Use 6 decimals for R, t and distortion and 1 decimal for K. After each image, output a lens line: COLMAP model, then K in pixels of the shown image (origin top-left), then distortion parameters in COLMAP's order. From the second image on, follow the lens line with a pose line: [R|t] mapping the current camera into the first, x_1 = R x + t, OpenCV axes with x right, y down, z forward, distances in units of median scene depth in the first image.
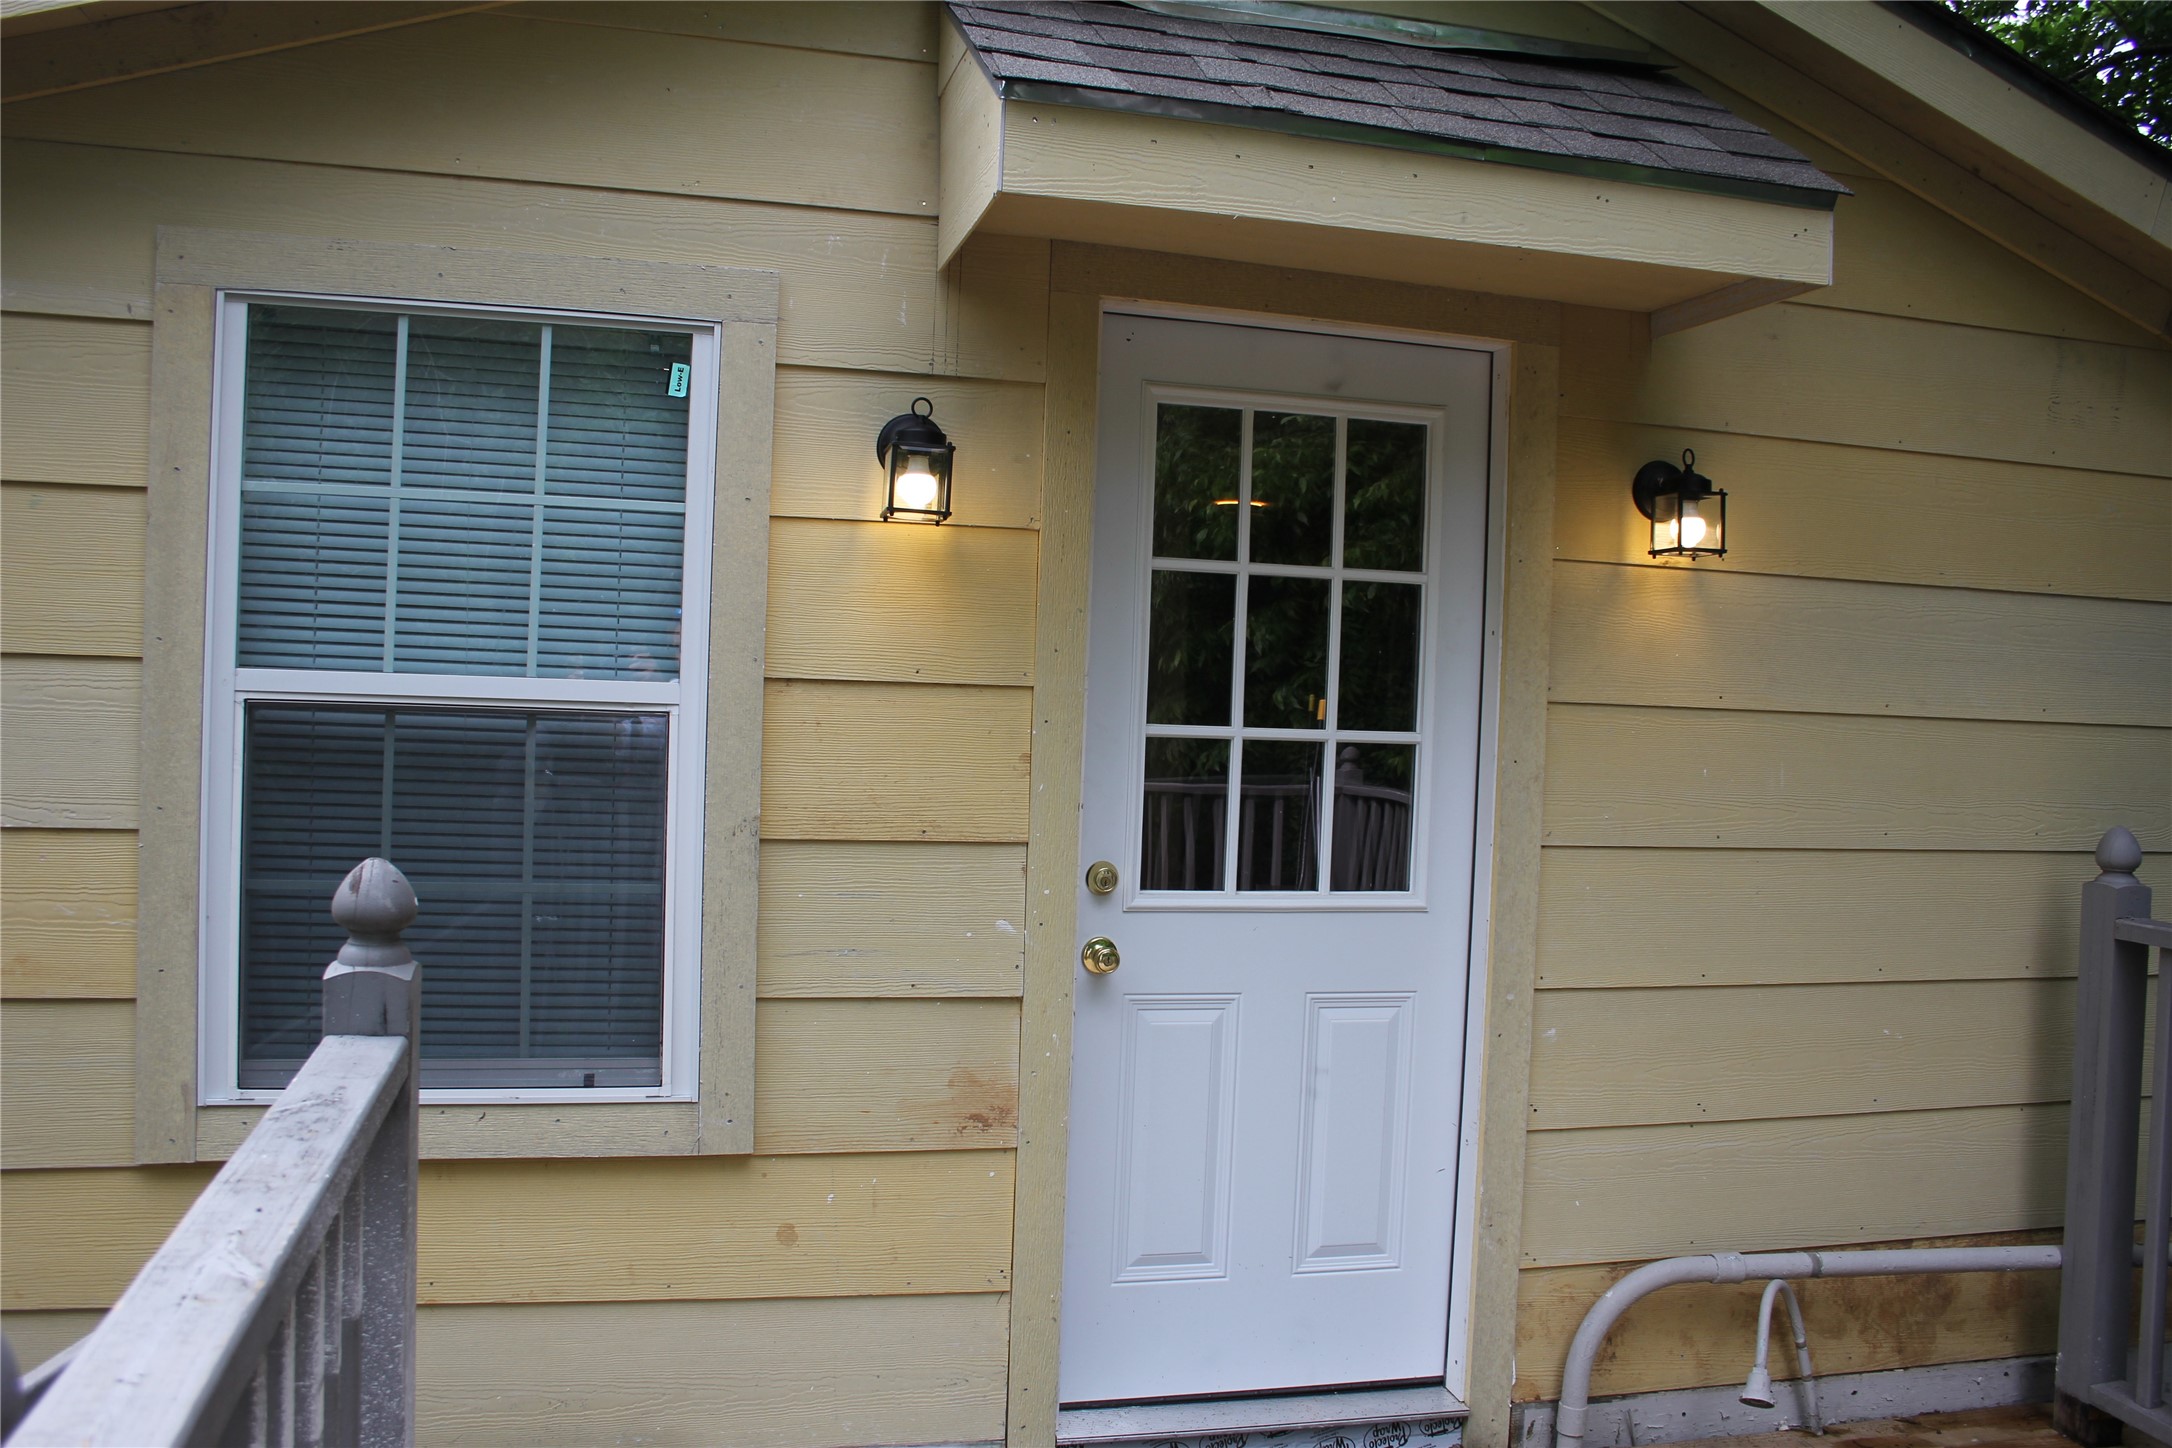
lens RADIAL K [[1806.4, 0, 1086.0], [0, 1806.4, 724.0], [0, 0, 1]] dist [-0.150612, 0.121316]
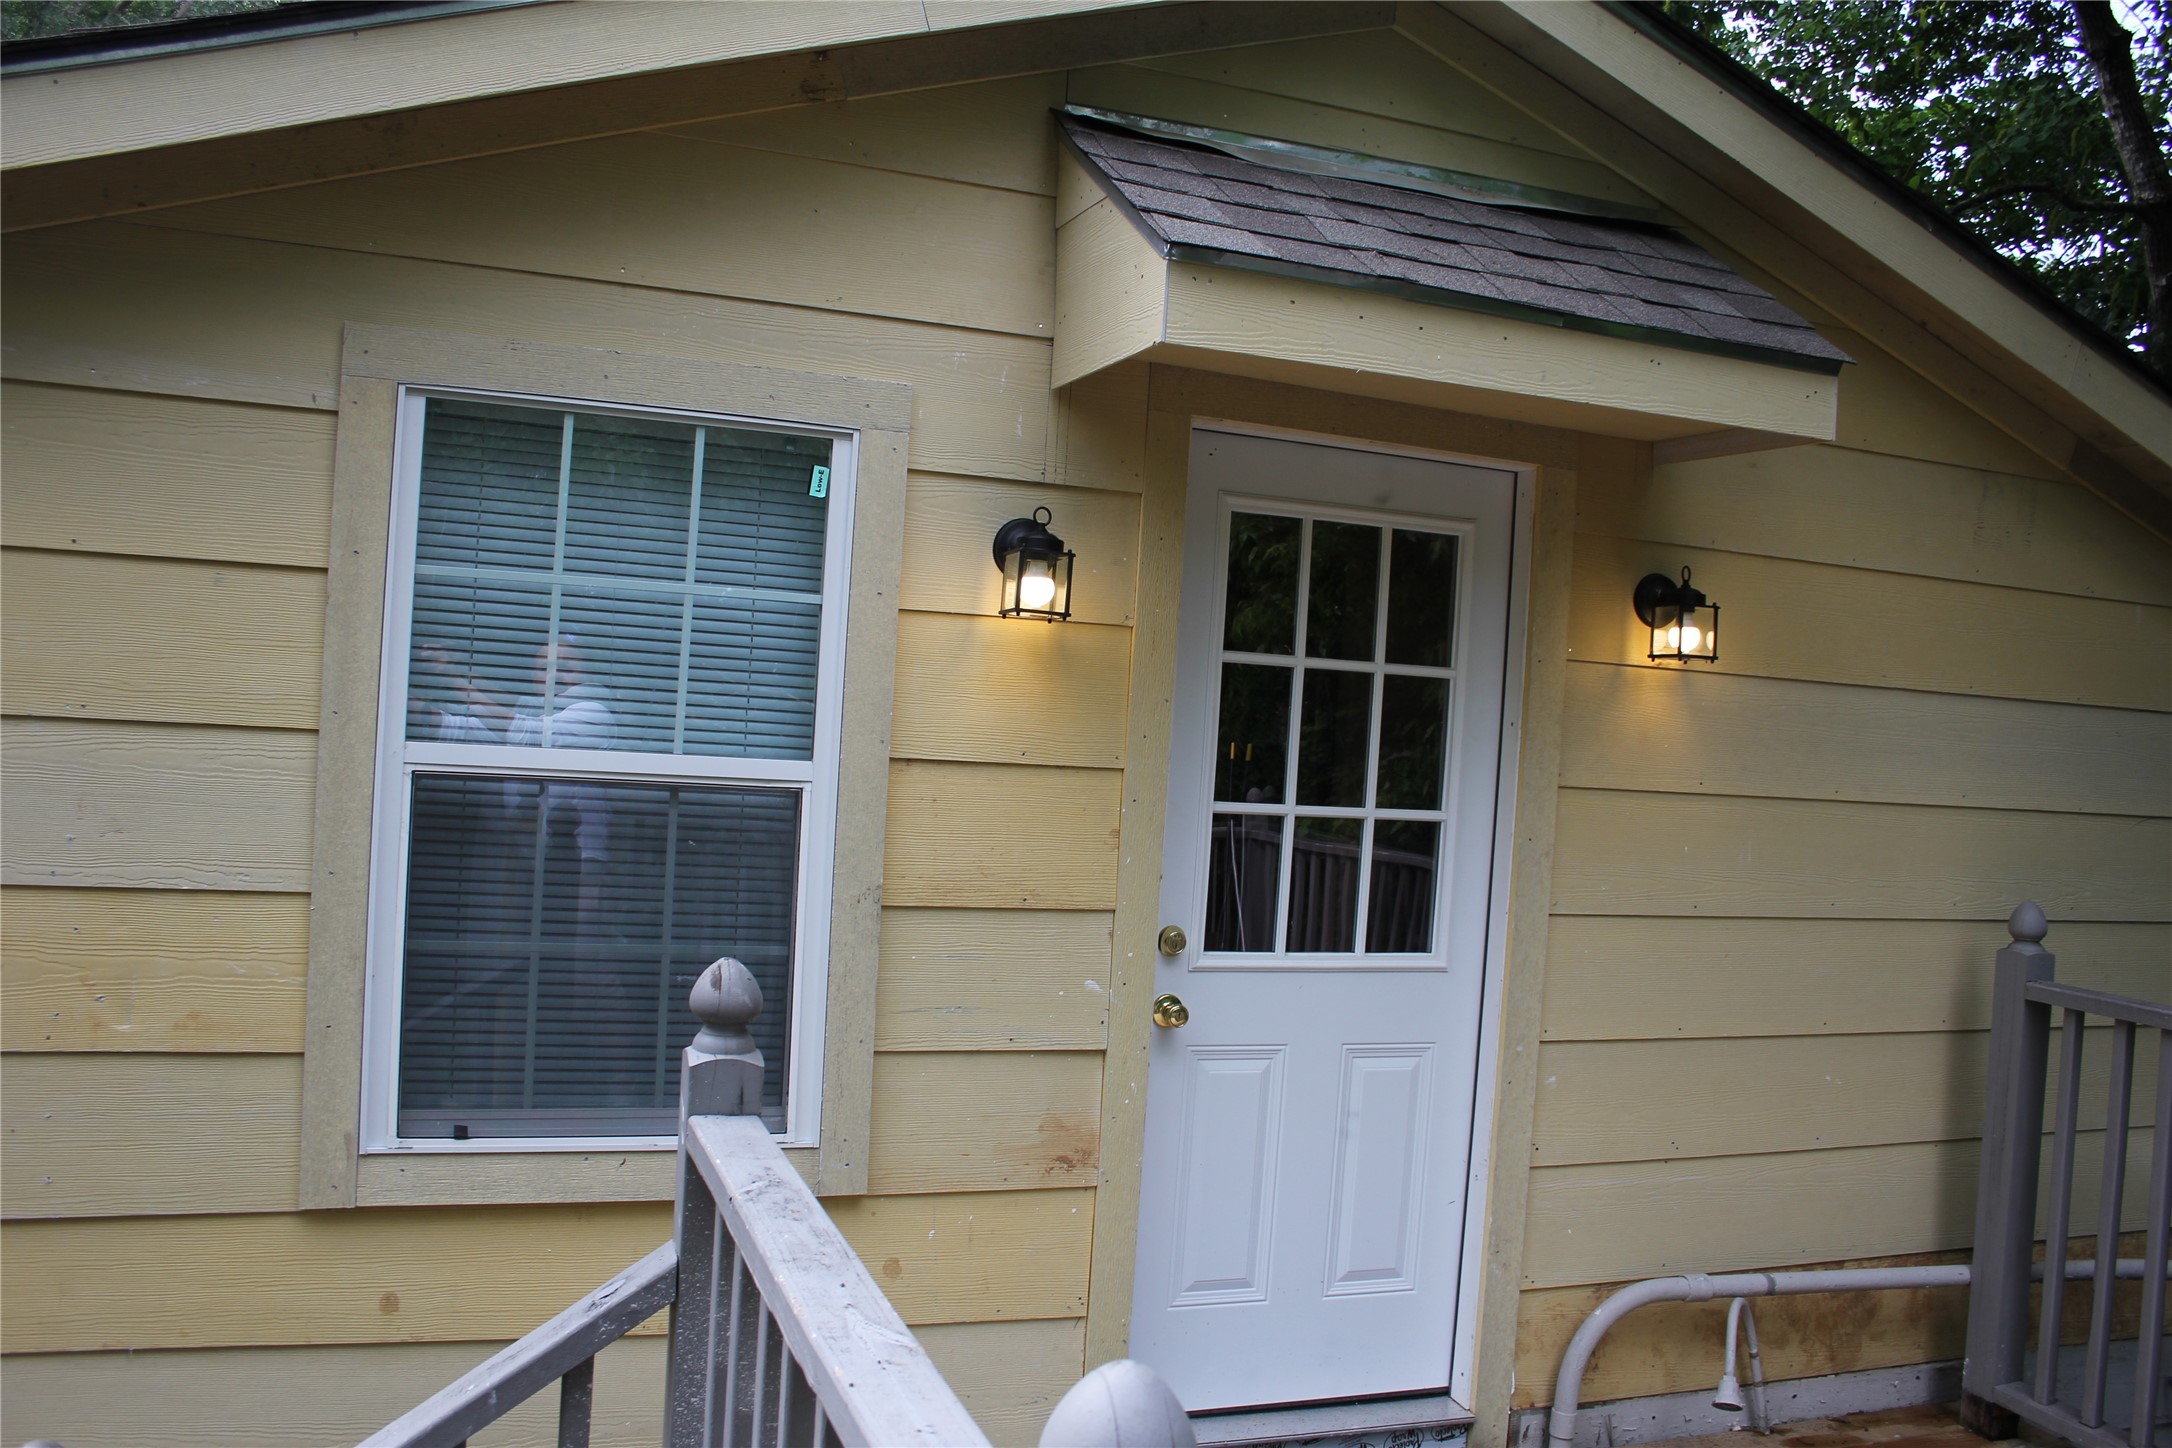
lens RADIAL K [[1806.4, 0, 1086.0], [0, 1806.4, 724.0], [0, 0, 1]] dist [-0.150612, 0.121316]
pose [[0.994147, 0.024463, 0.105229, -0.167788], [-0.024000, 0.999696, -0.005664, -0.040959], [-0.105335, 0.003105, 0.994432, -0.093338]]
